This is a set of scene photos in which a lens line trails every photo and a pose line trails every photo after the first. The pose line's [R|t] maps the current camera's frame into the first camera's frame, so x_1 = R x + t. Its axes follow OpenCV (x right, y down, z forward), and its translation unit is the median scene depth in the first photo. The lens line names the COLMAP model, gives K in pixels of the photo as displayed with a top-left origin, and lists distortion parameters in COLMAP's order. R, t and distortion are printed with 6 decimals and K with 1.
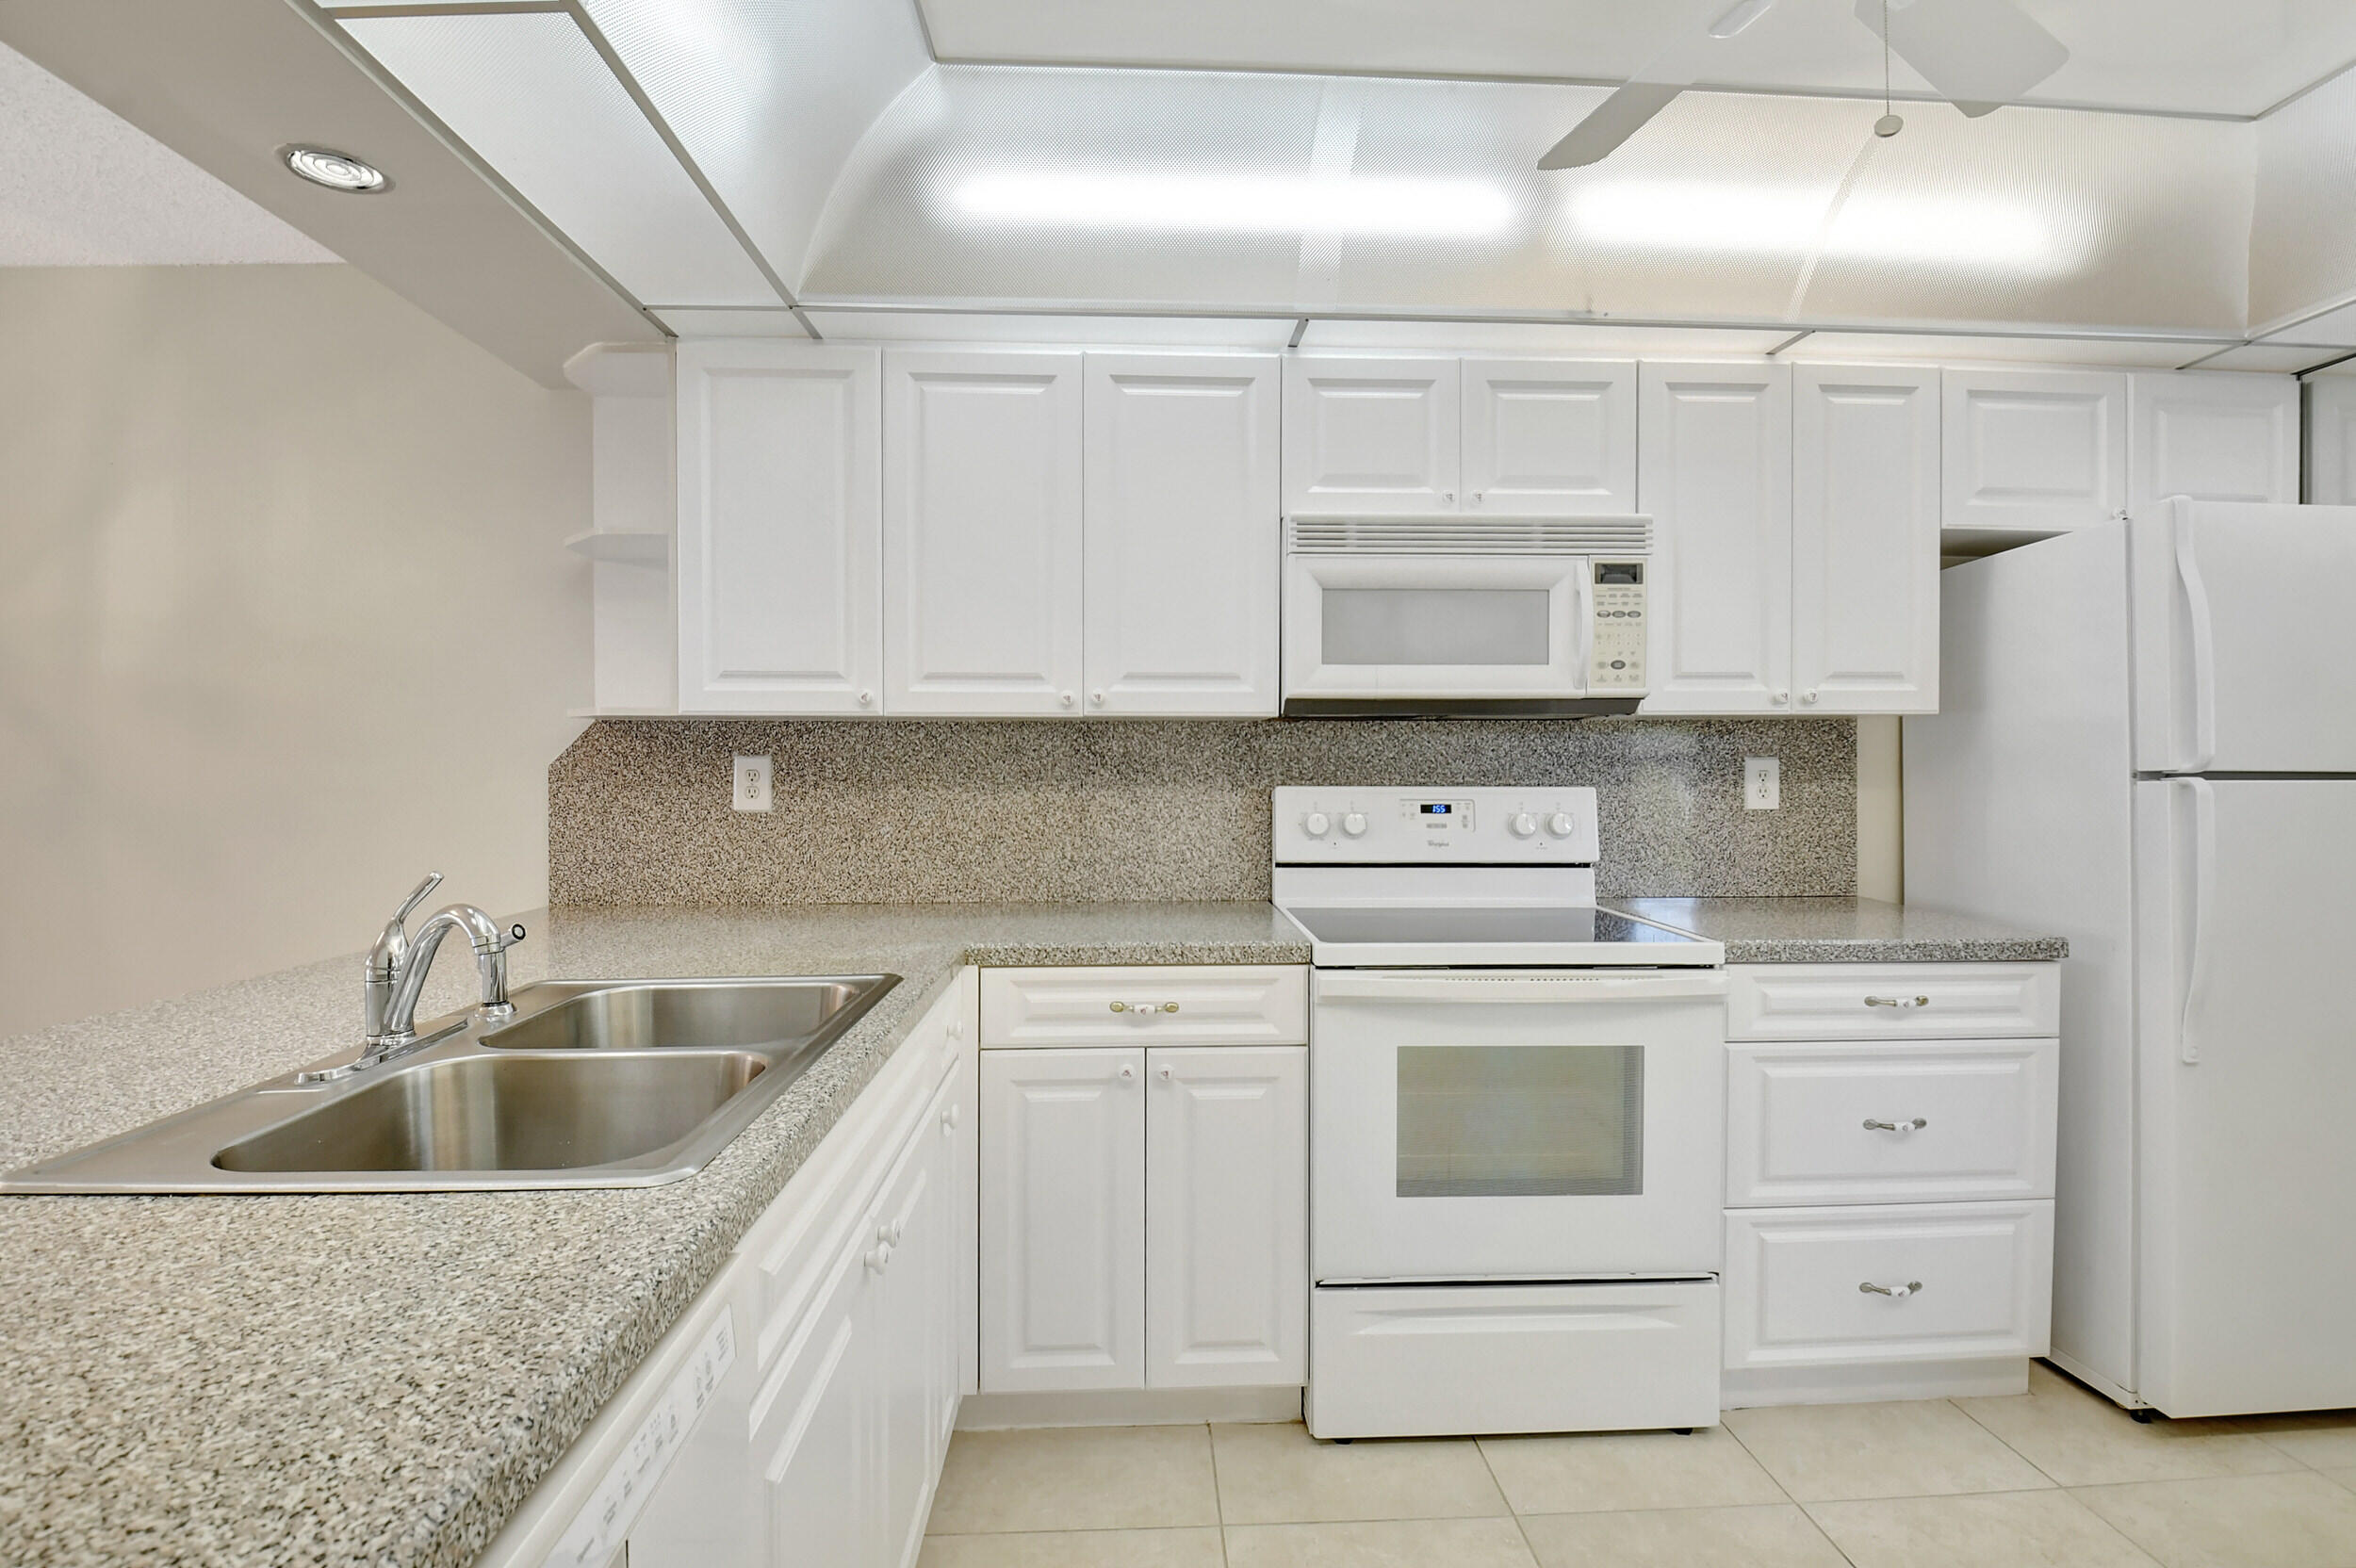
lens RADIAL K [[1088.6, 0, 1178.0], [0, 1088.6, 784.0], [0, 0, 1]] dist [-0.028885, -0.000977]
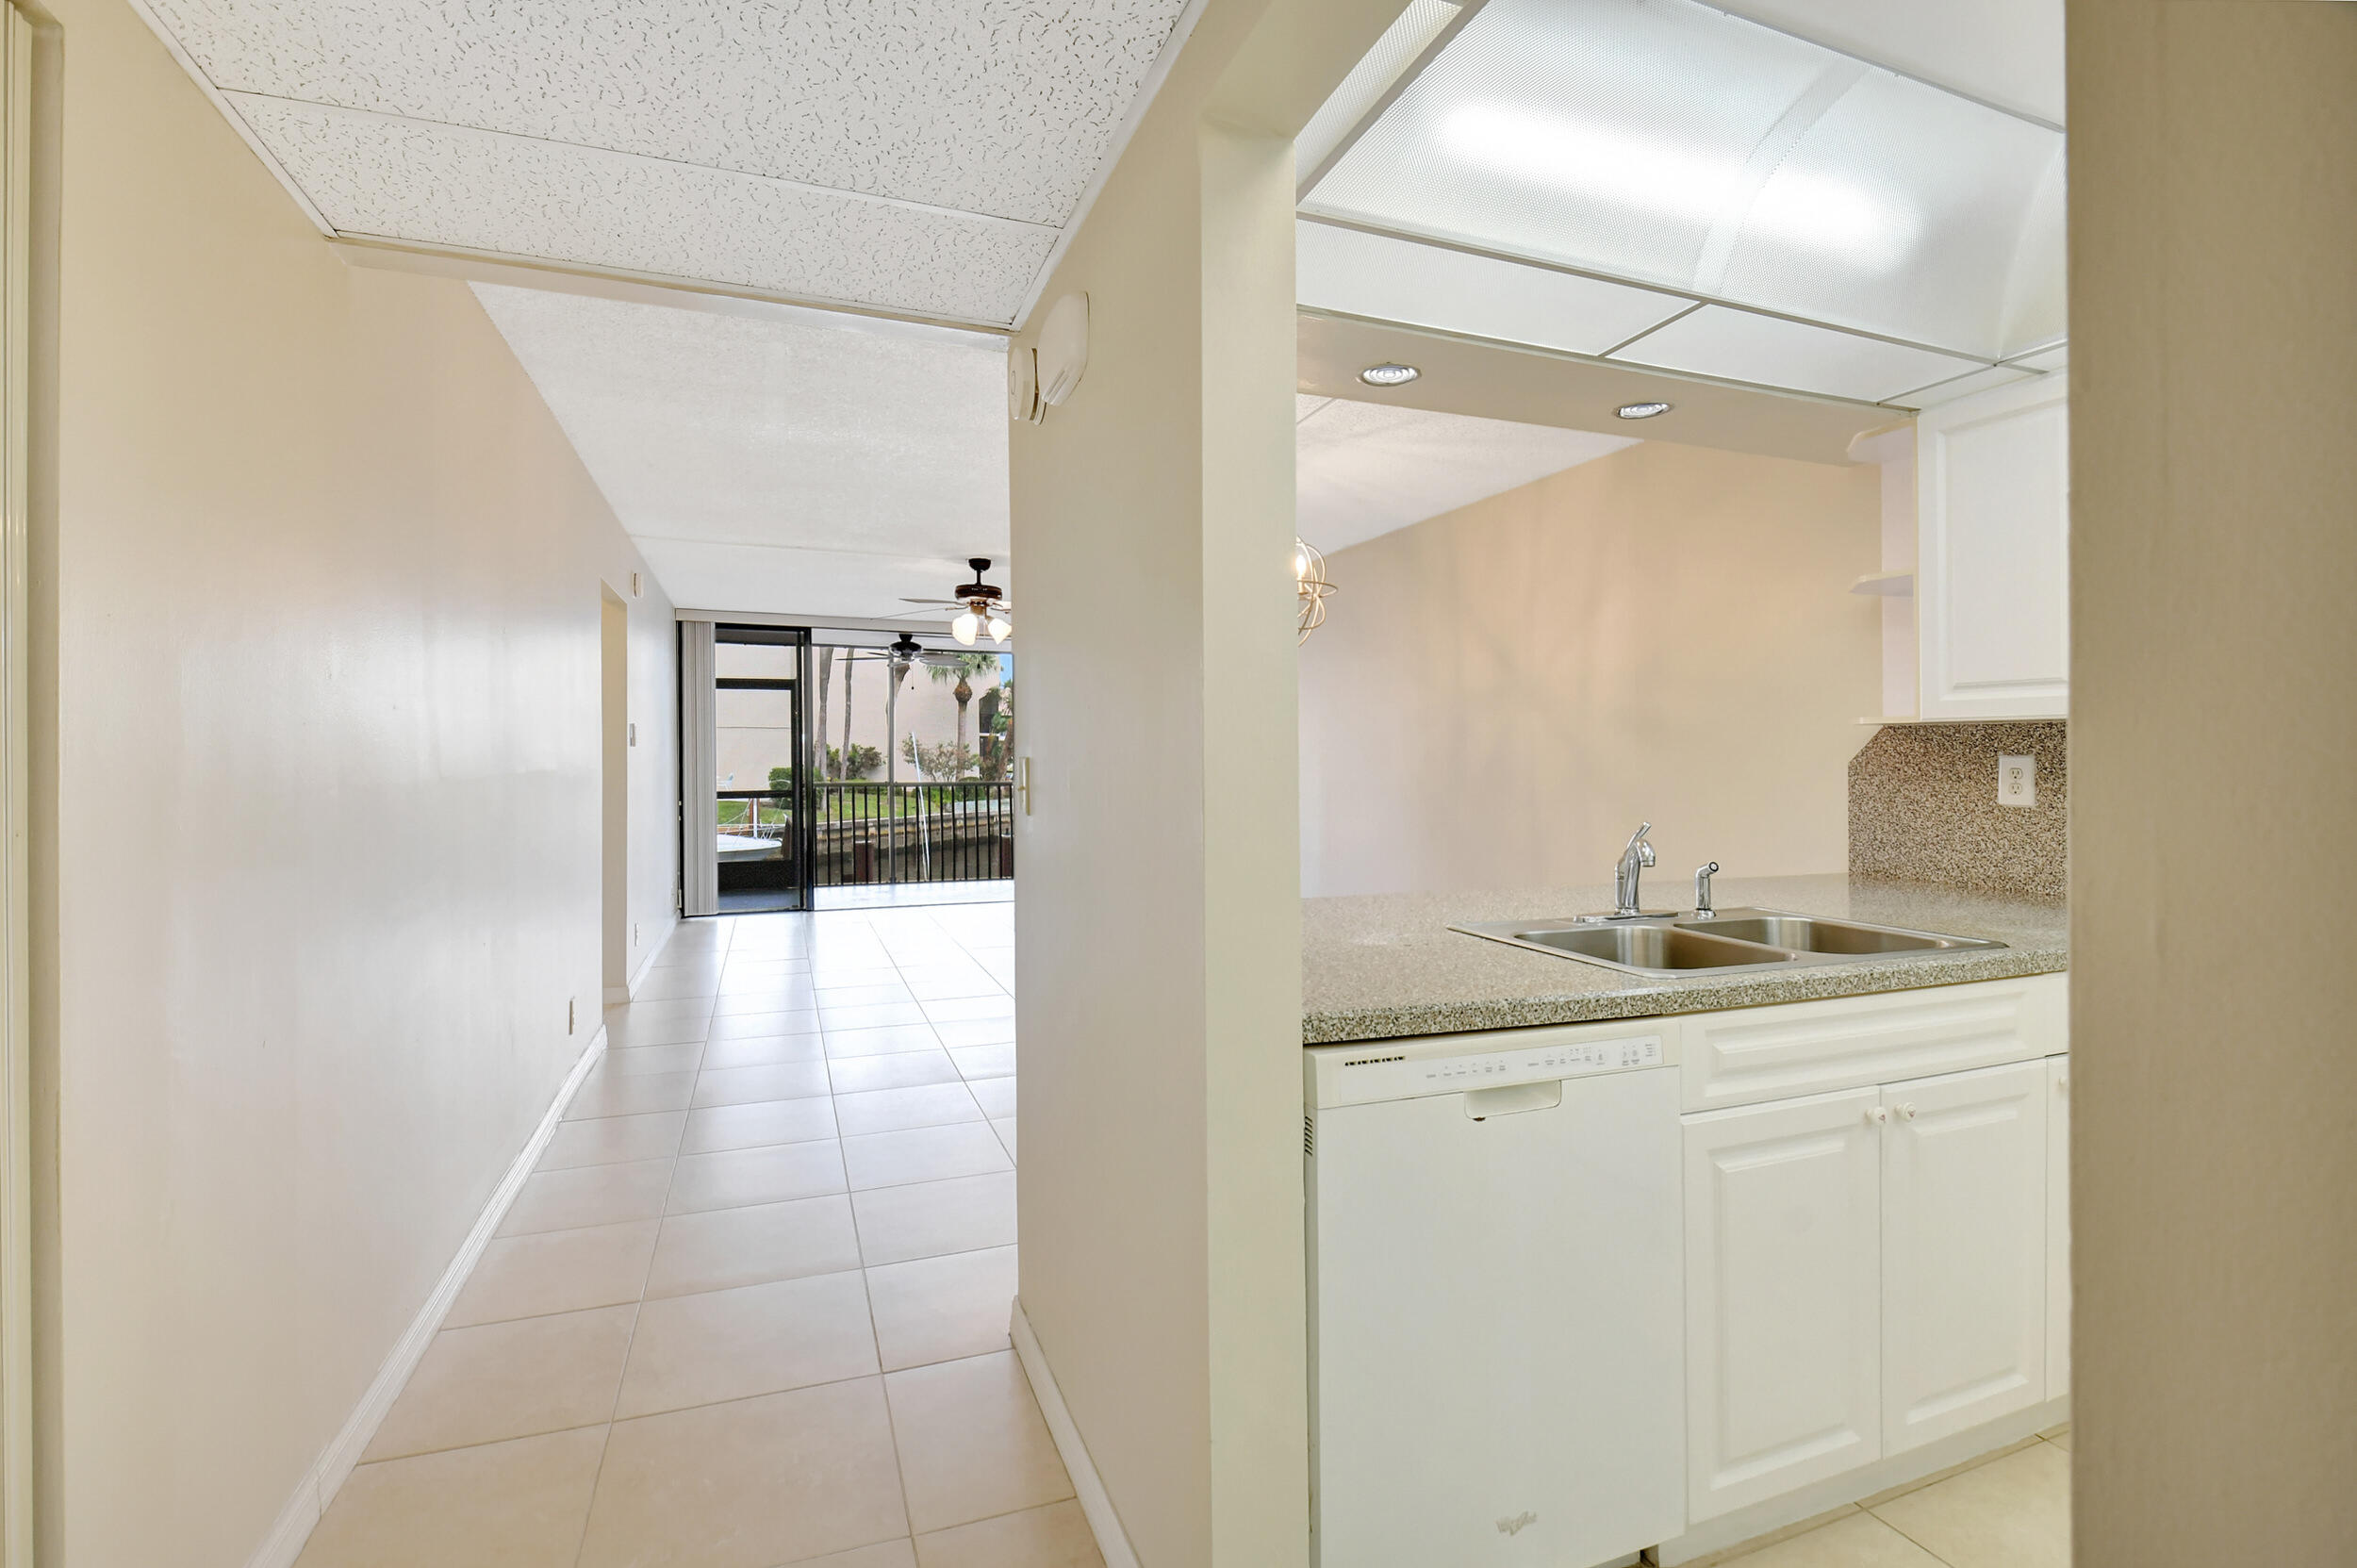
lens RADIAL K [[1089.1, 0, 1178.5], [0, 1089.1, 784.0], [0, 0, 1]] dist [-0.028885, -0.000977]
pose [[0.304795, 0.026862, -0.952039, 0.383224], [-0.024648, 0.999490, 0.020310, 0.001912], [0.952099, 0.017275, 0.305301, -0.137544]]
